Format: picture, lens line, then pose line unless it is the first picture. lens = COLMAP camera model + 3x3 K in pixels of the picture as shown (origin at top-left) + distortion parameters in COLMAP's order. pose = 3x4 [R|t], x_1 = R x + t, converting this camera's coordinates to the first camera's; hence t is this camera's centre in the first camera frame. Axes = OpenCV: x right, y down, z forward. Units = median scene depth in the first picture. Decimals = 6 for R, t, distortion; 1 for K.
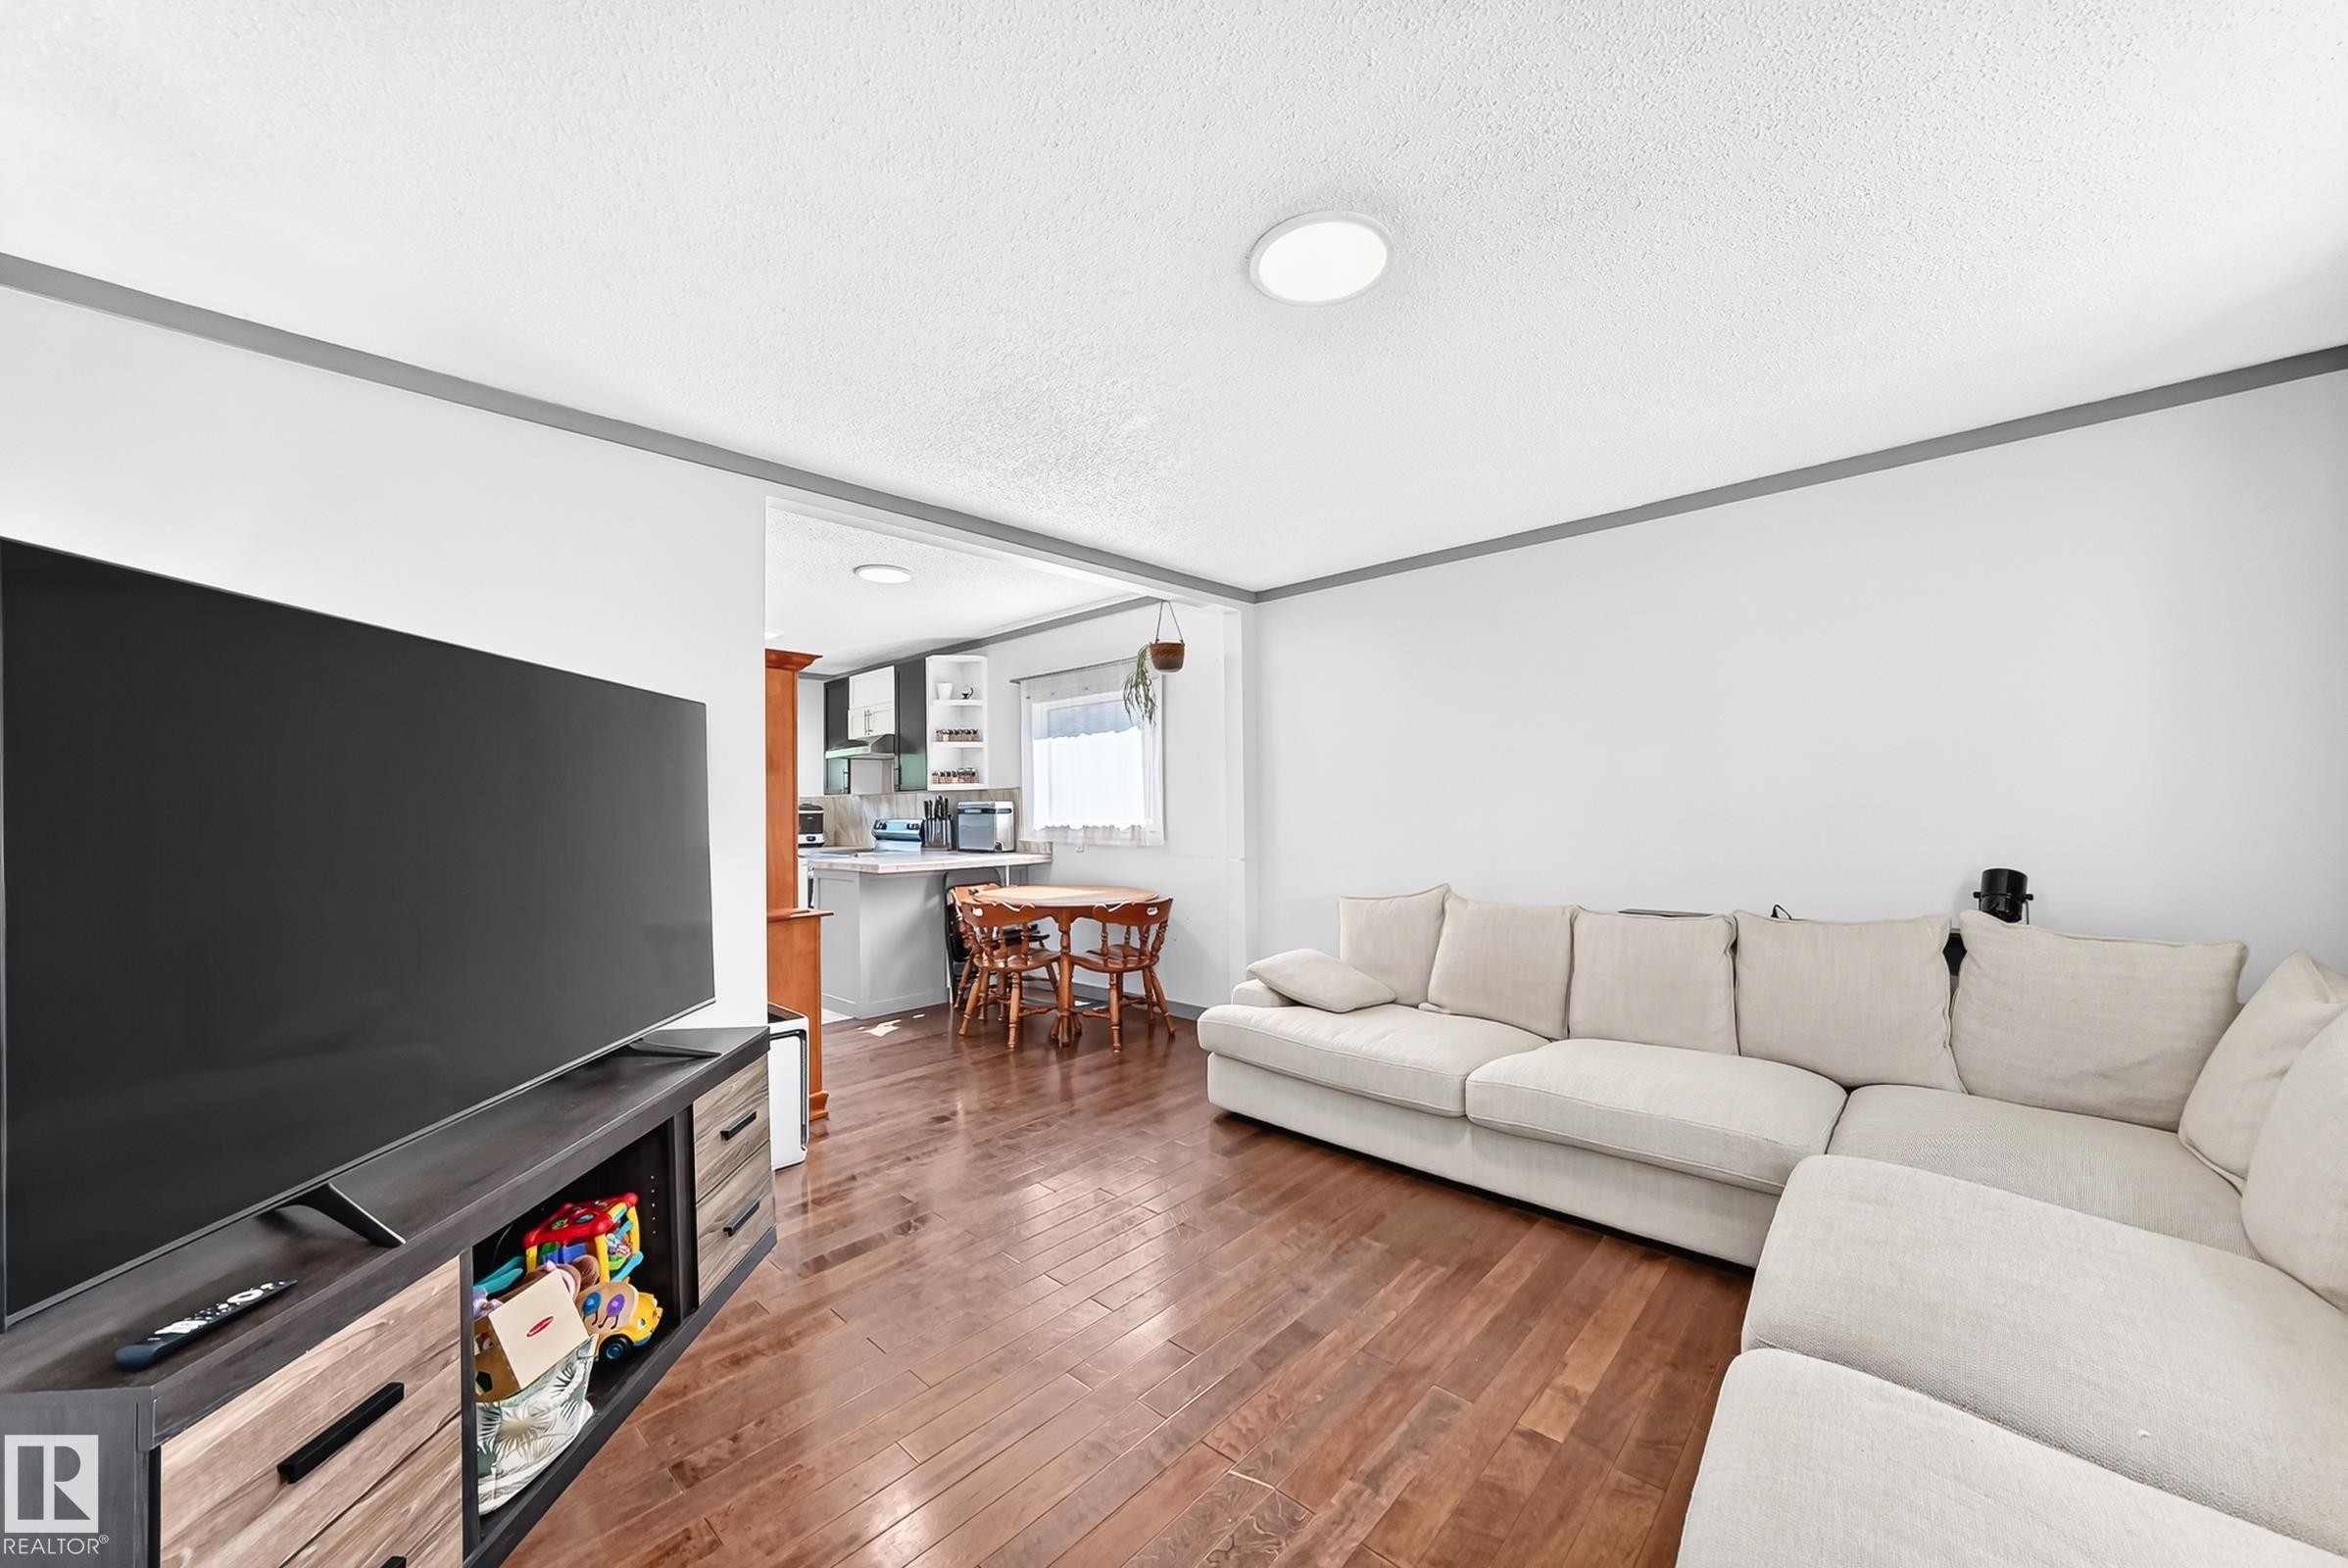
lens RADIAL K [[860.8, 0, 1185.8], [0, 860.8, 783.8], [0, 0, 1]] dist [-0.022527, 0.007858]
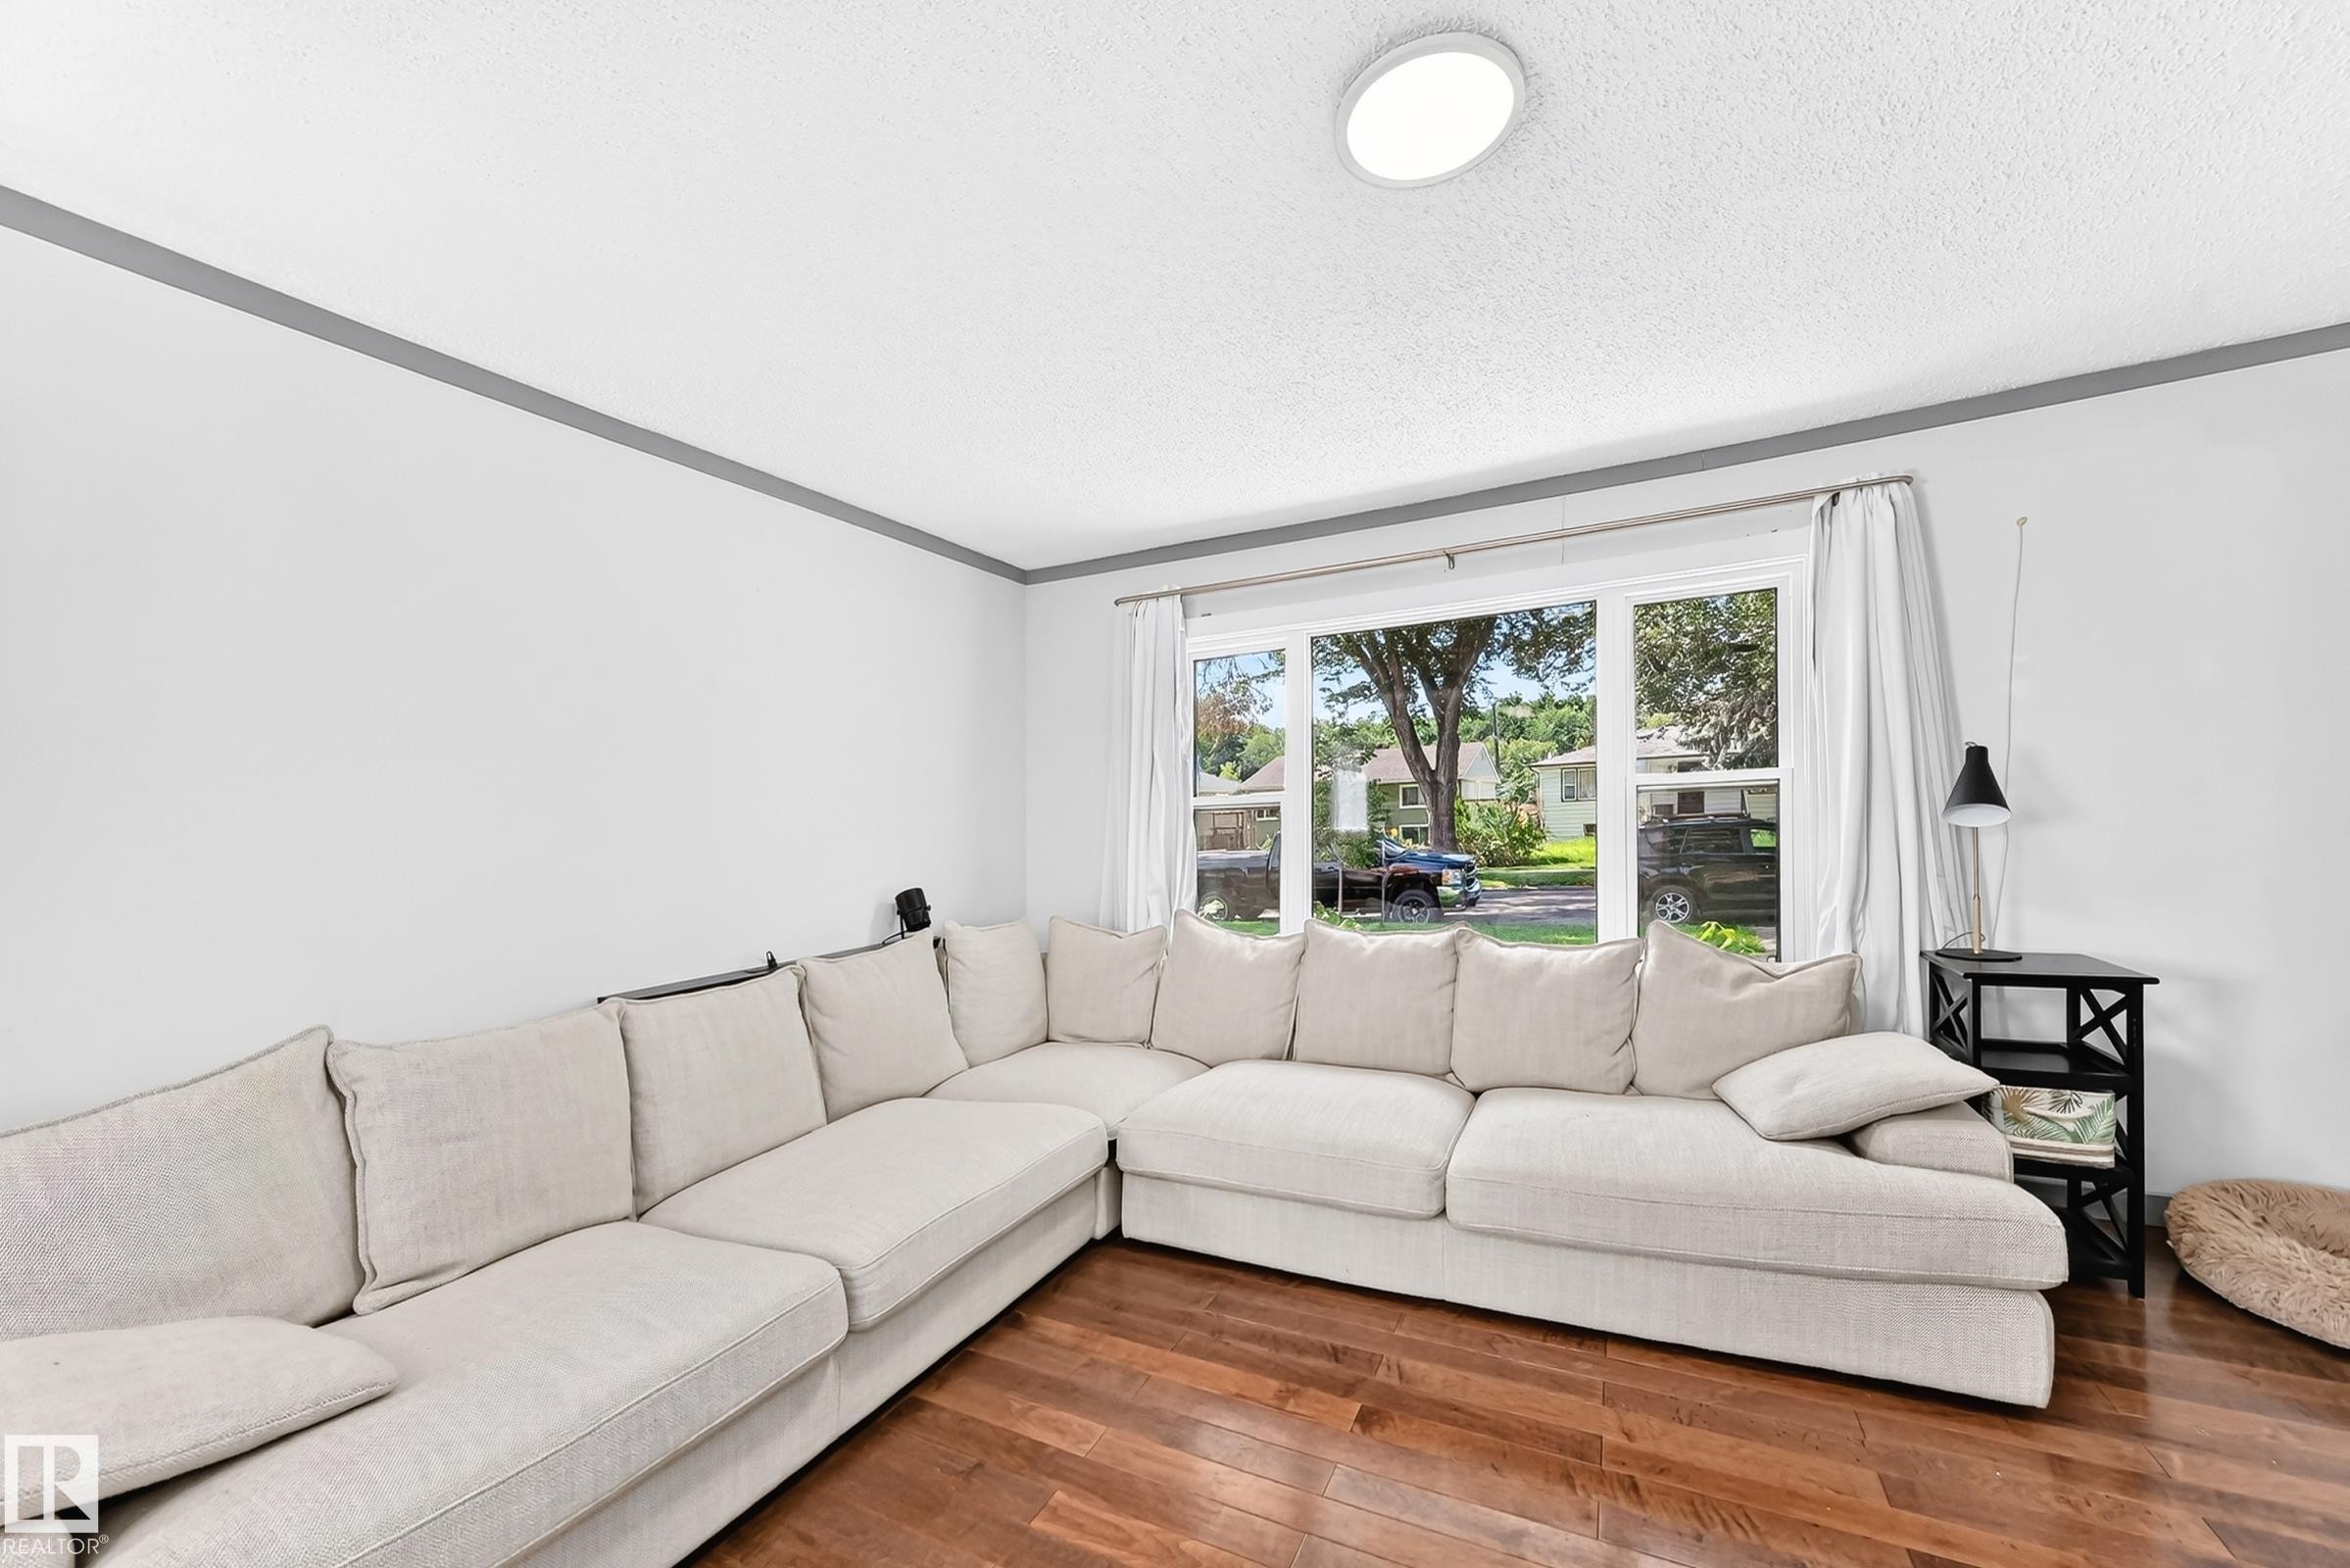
lens RADIAL K [[884.7, 0, 1176.6], [0, 884.7, 815.8], [0, 0, 1]] dist [-0.025195, 0.000135]
pose [[-0.270685, 0.020856, 0.962442, -0.149161], [0.008473, 0.999778, -0.019282, 0.009850], [-0.962631, 0.002935, -0.270801, 0.387610]]
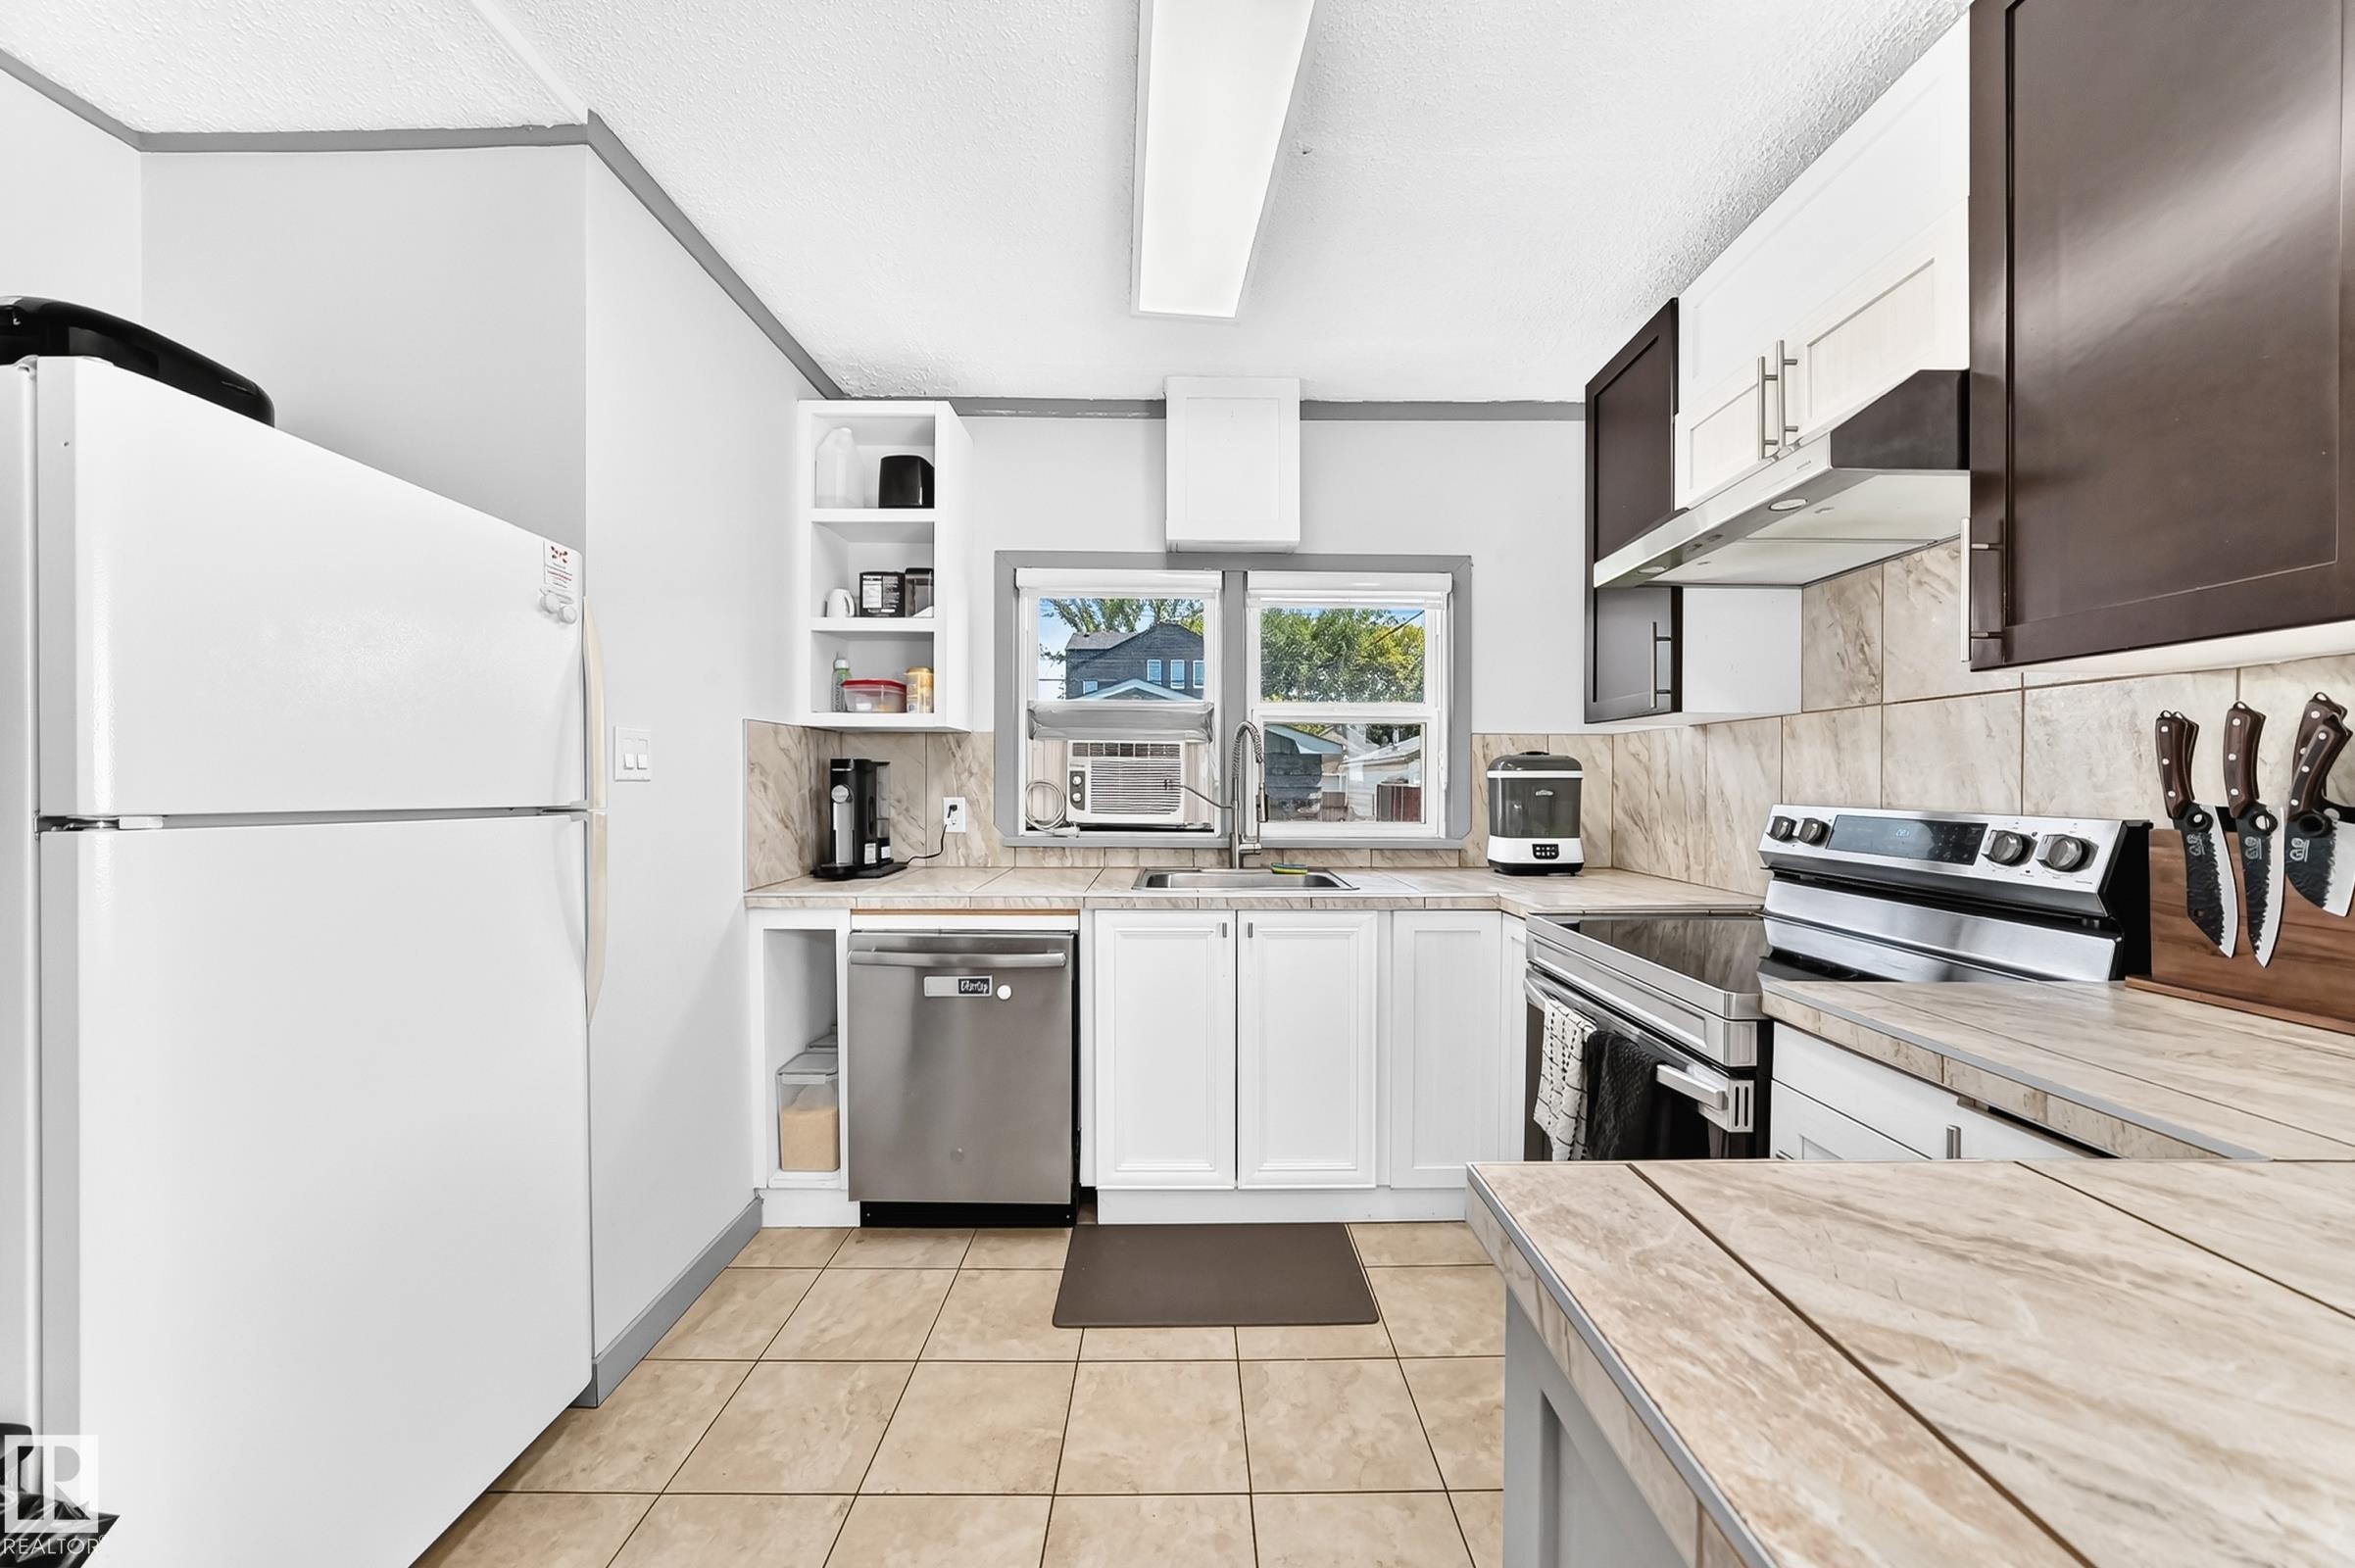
lens RADIAL K [[863.3, 0, 1189.3], [0, 863.3, 783.8], [0, 0, 1]] dist [-0.022527, 0.007858]
pose [[0.680751, 0.015415, -0.732353, -0.330160], [0.014001, 0.999322, 0.034049, 0.026692], [0.732381, -0.033432, 0.680073, 0.775413]]
